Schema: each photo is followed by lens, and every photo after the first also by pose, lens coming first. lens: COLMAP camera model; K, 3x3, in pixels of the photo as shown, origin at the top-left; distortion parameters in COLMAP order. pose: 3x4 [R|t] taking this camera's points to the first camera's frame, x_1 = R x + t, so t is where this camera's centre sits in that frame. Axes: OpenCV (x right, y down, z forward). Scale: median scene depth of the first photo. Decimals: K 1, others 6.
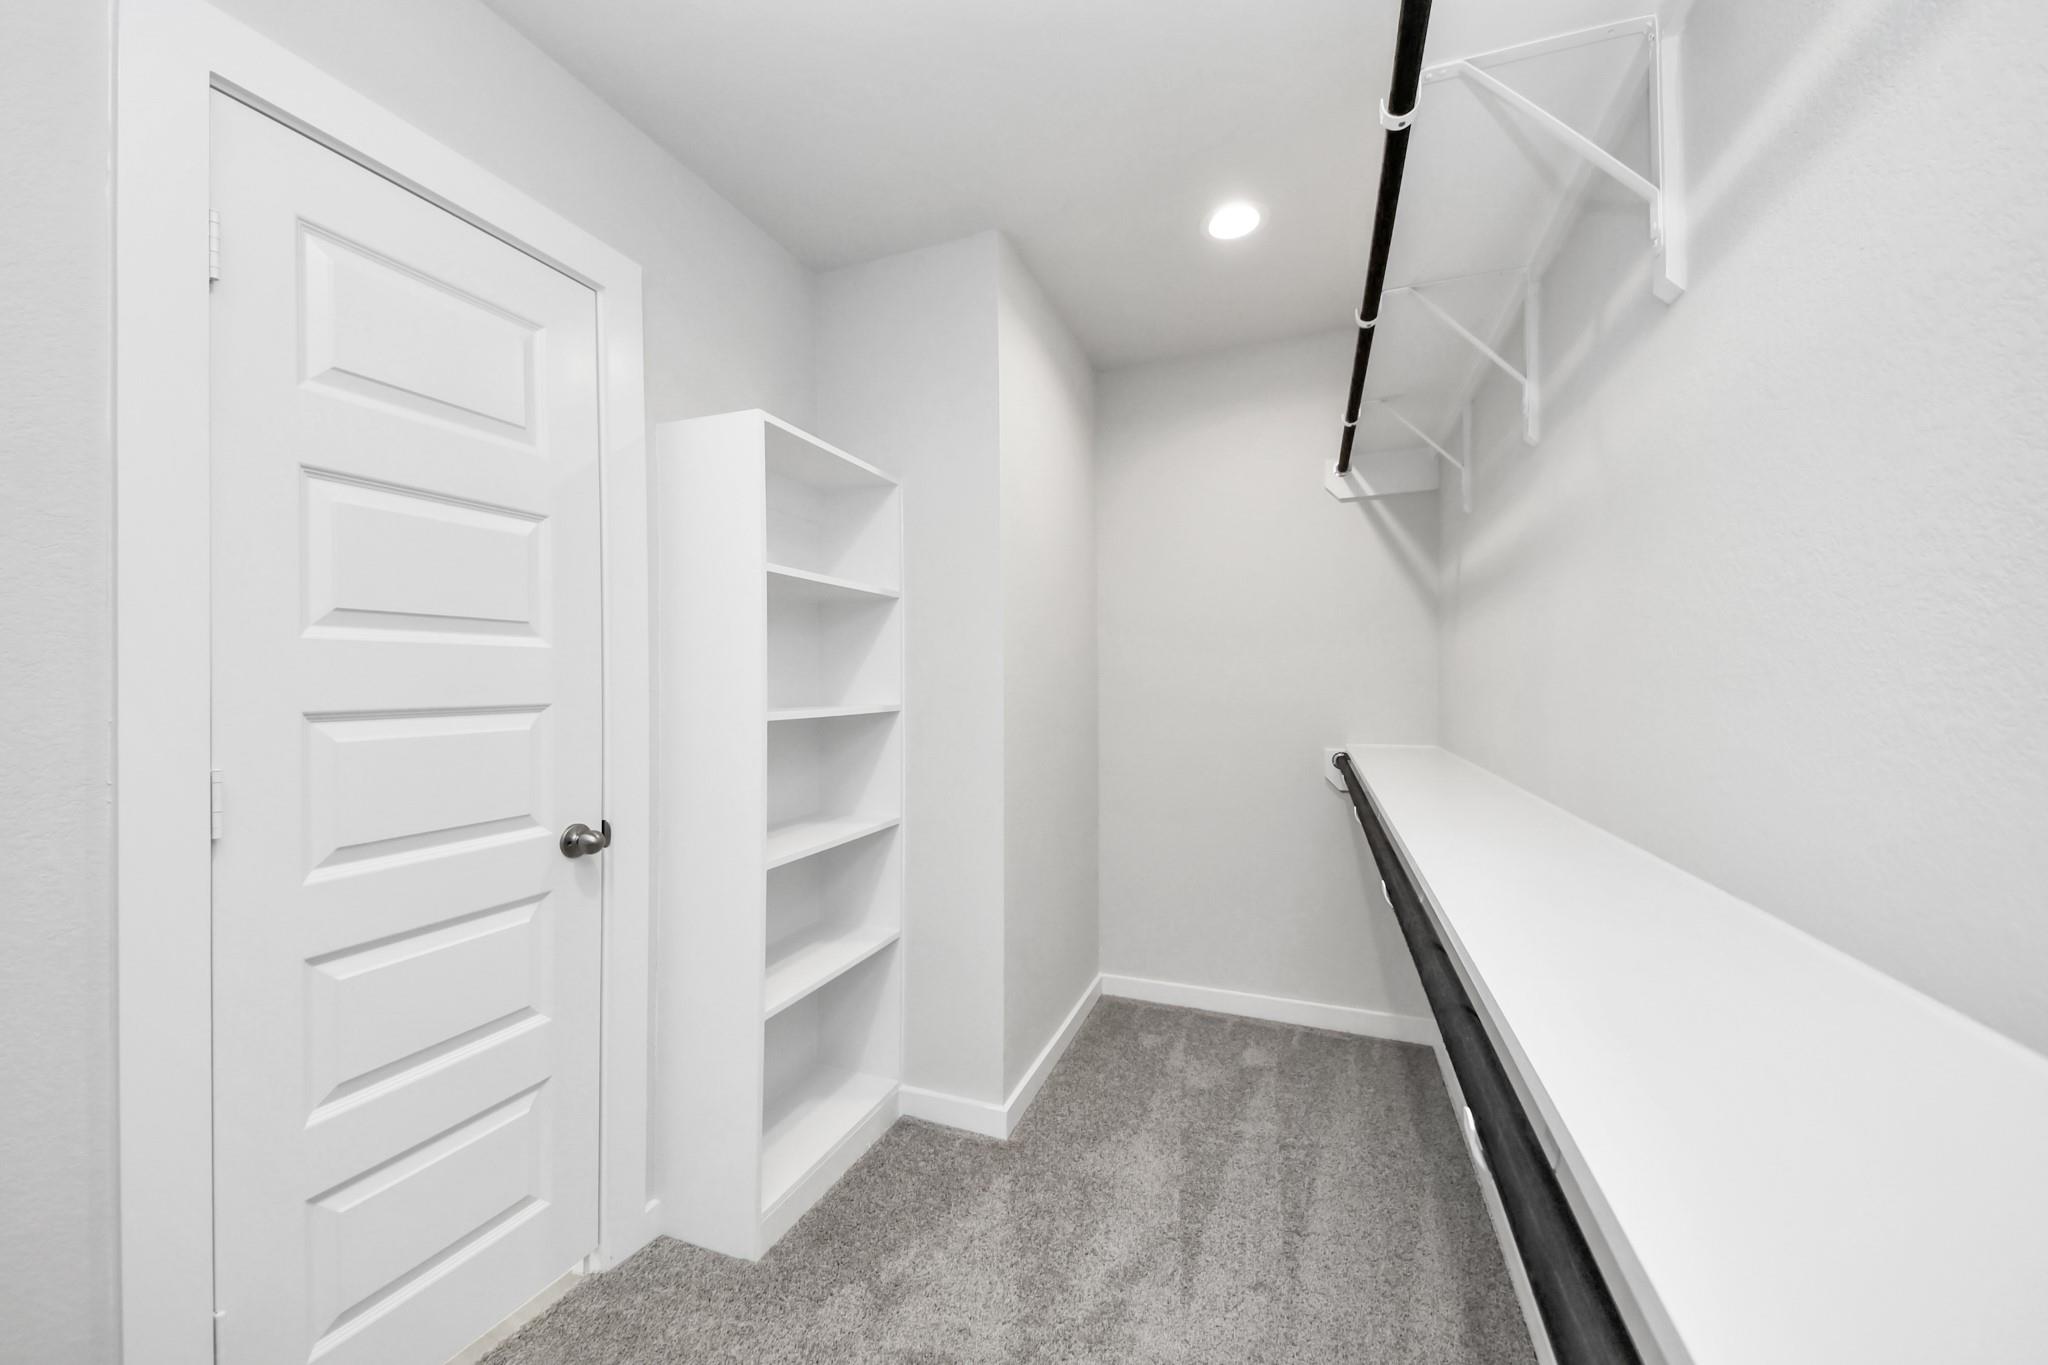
lens RADIAL K [[736.1, 0, 1006.4], [0, 736.1, 666.4], [0, 0, 1]] dist [0.029979, -0.020717]
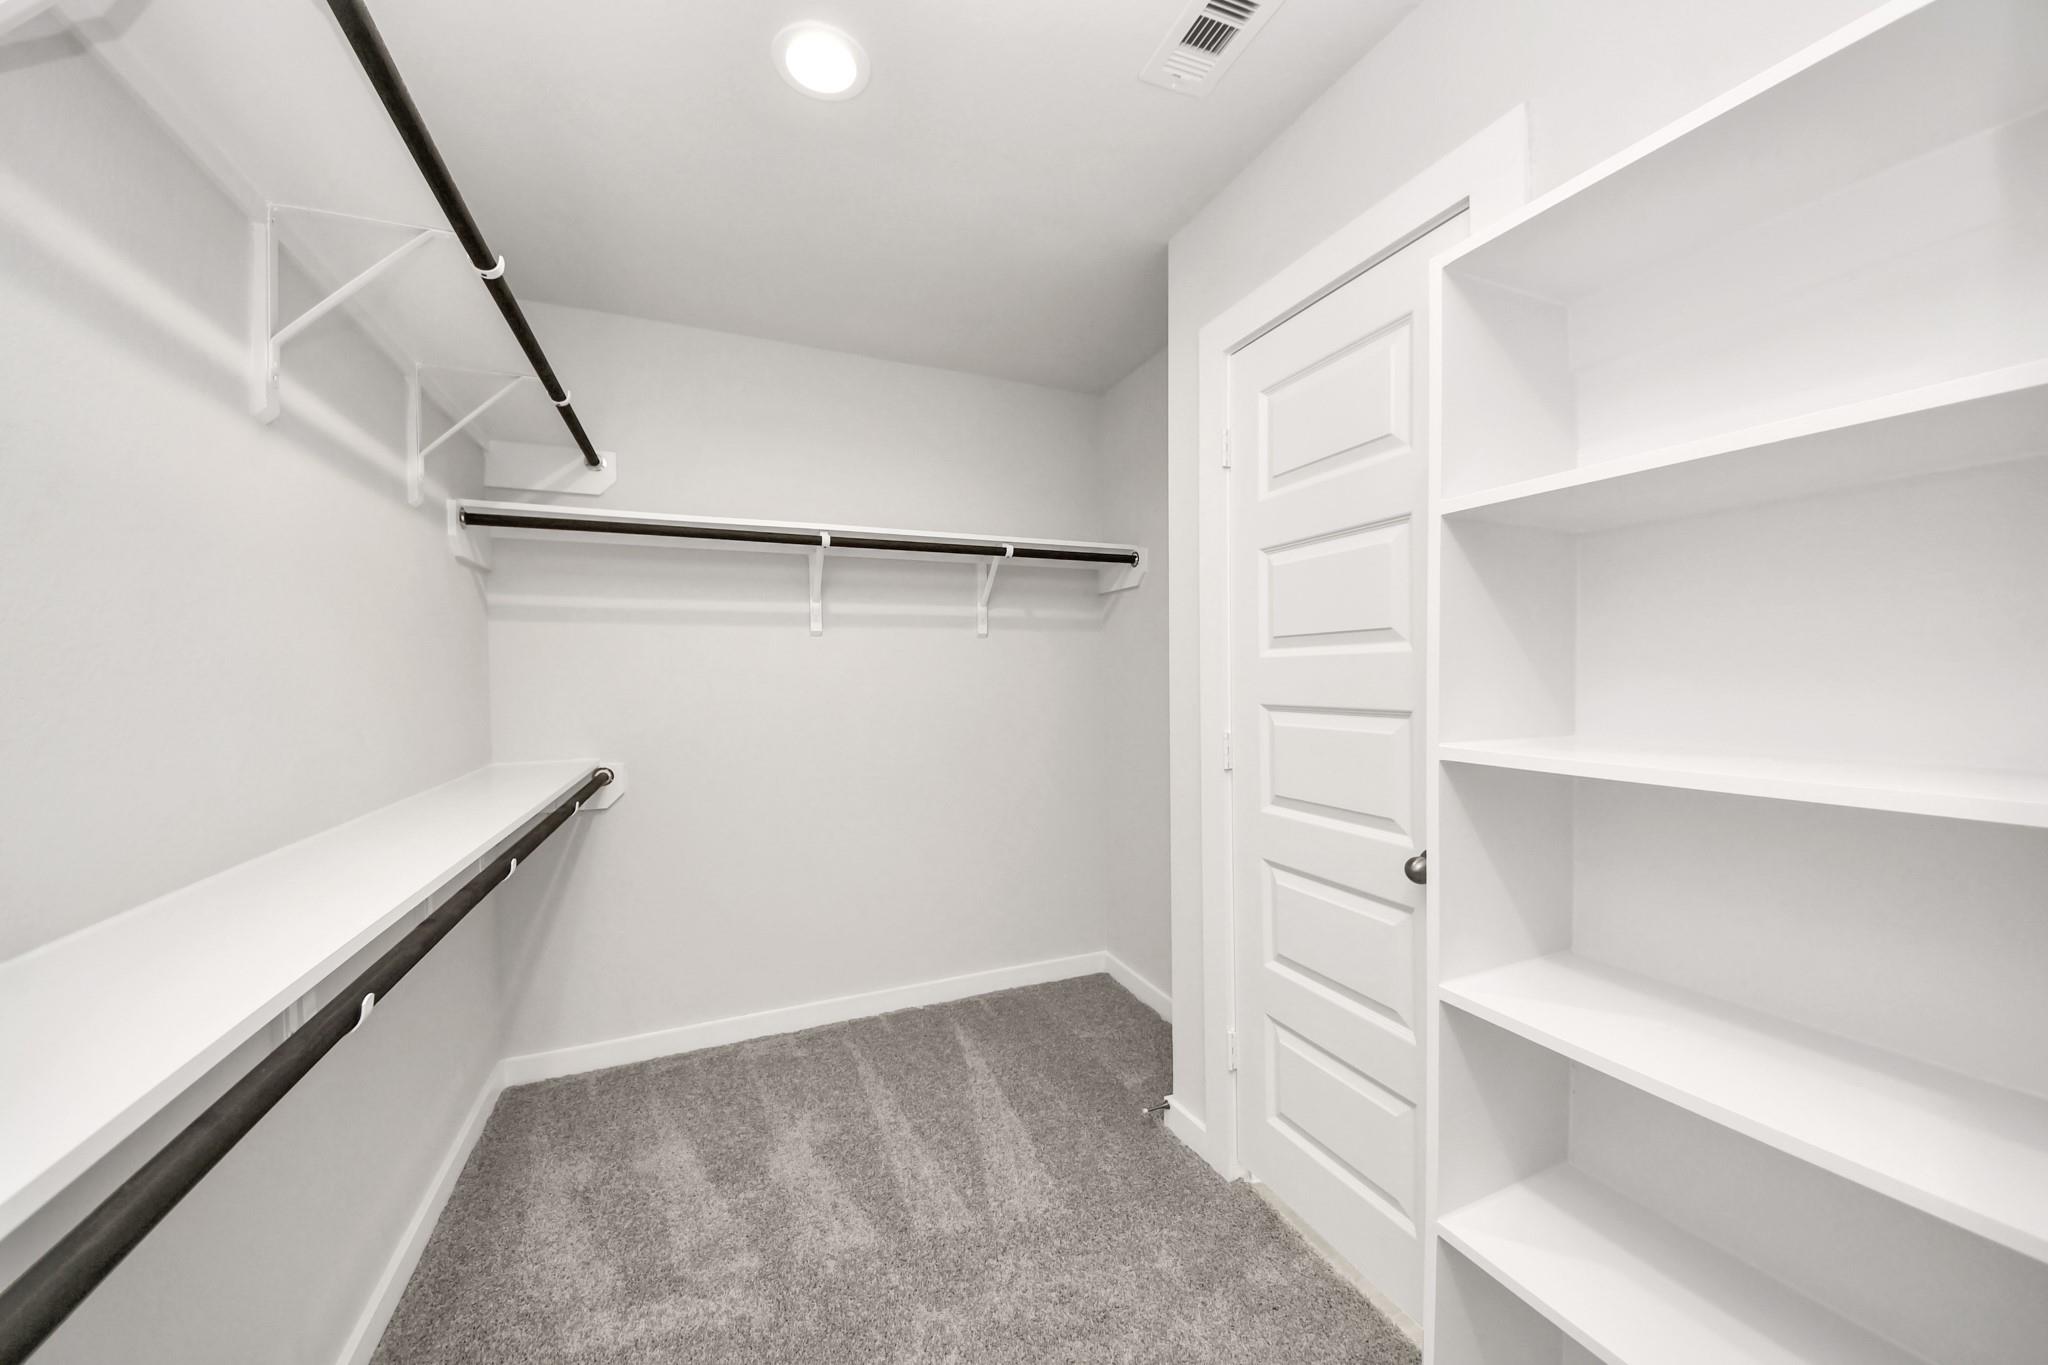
lens RADIAL K [[736.1, 0, 1006.4], [0, 736.1, 666.4], [0, 0, 1]] dist [0.029979, -0.020717]
pose [[-0.726340, 0.000124, -0.687335, 0.433731], [0.024158, 0.999387, -0.025349, 0.005502], [0.686910, -0.035017, -0.725898, 1.428096]]
